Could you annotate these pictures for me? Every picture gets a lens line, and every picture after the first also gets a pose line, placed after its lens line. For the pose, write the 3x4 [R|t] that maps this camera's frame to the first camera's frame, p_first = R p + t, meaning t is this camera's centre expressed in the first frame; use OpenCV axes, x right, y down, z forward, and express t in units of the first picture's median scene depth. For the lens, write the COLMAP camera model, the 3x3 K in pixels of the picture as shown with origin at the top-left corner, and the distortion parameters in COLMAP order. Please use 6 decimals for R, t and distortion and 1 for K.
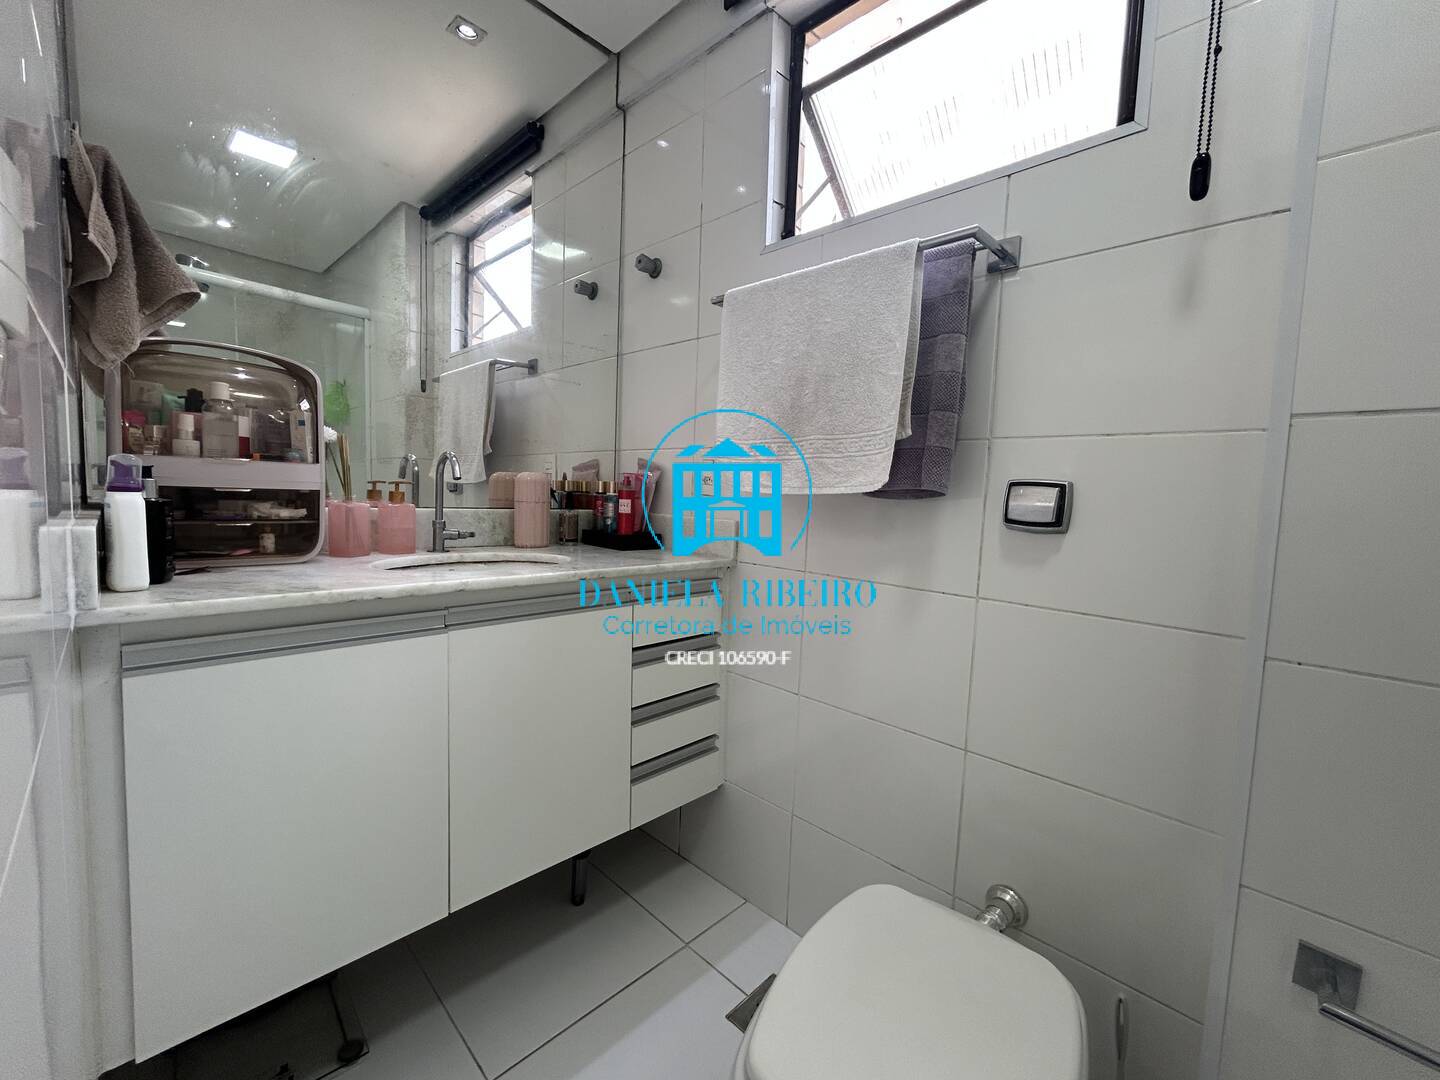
lens RADIAL K [[586.4, 0, 722.1], [0, 586.4, 538.2], [0, 0, 1]] dist [-0.000954, 0.001275]
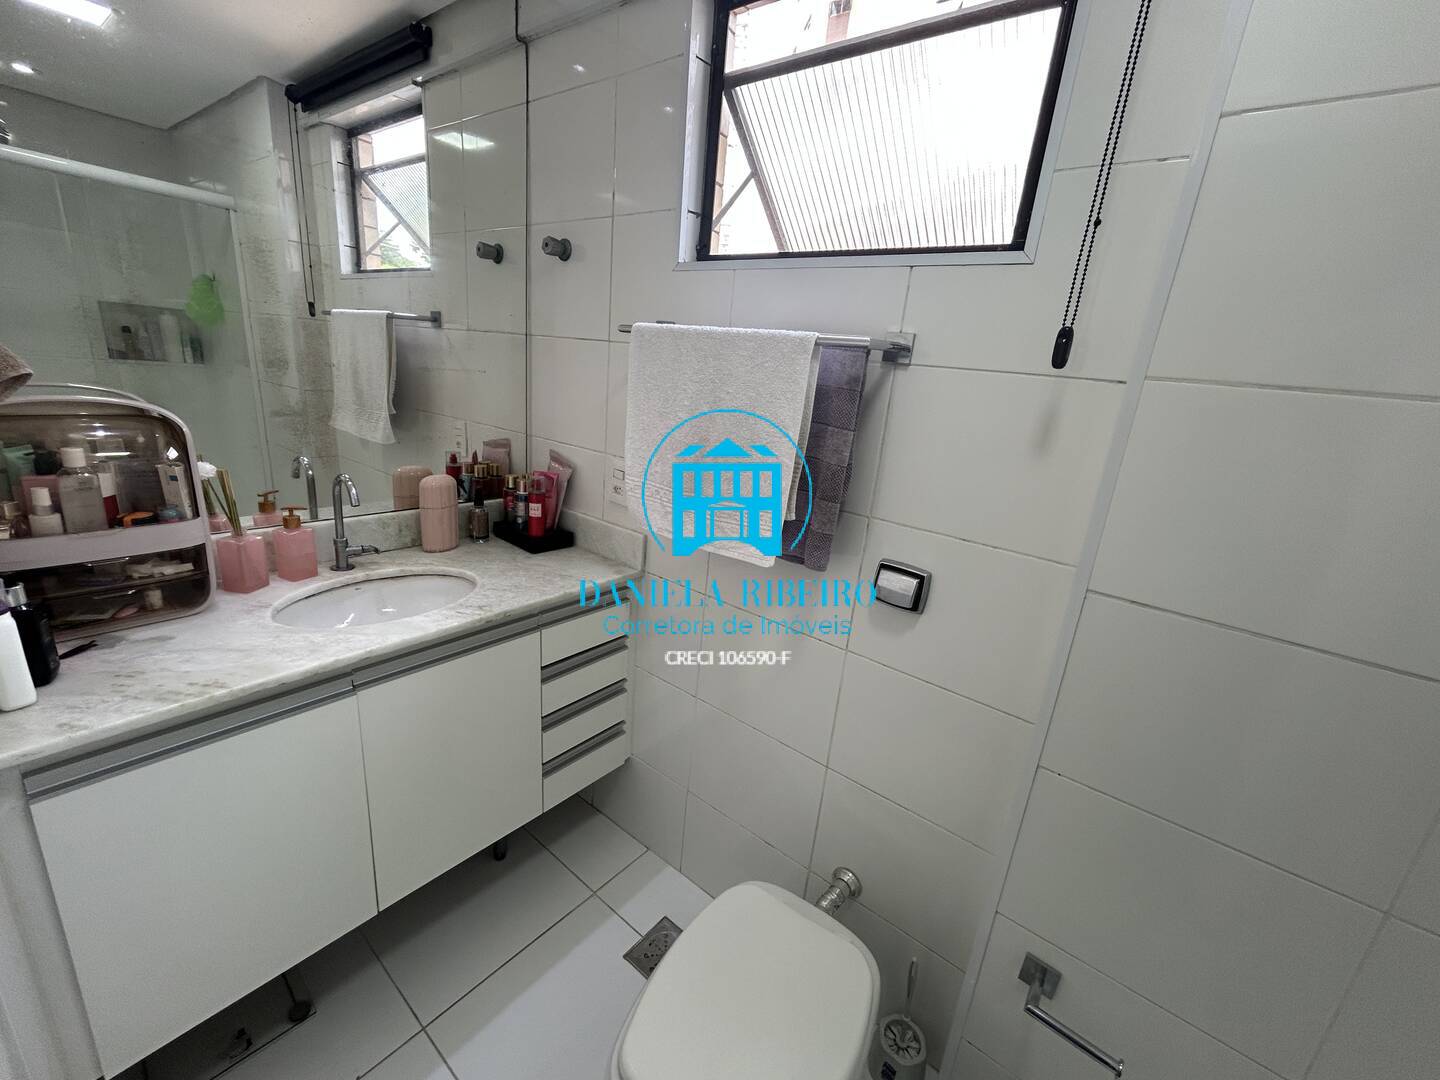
lens RADIAL K [[586.4, 0, 721.8], [0, 586.4, 539.6], [0, 0, 1]] dist [-0.000954, 0.001275]
pose [[0.993754, 0.021625, 0.109473, 0.050264], [-0.044585, 0.976280, 0.211872, -0.267405], [-0.102295, -0.215430, 0.971147, -0.028464]]
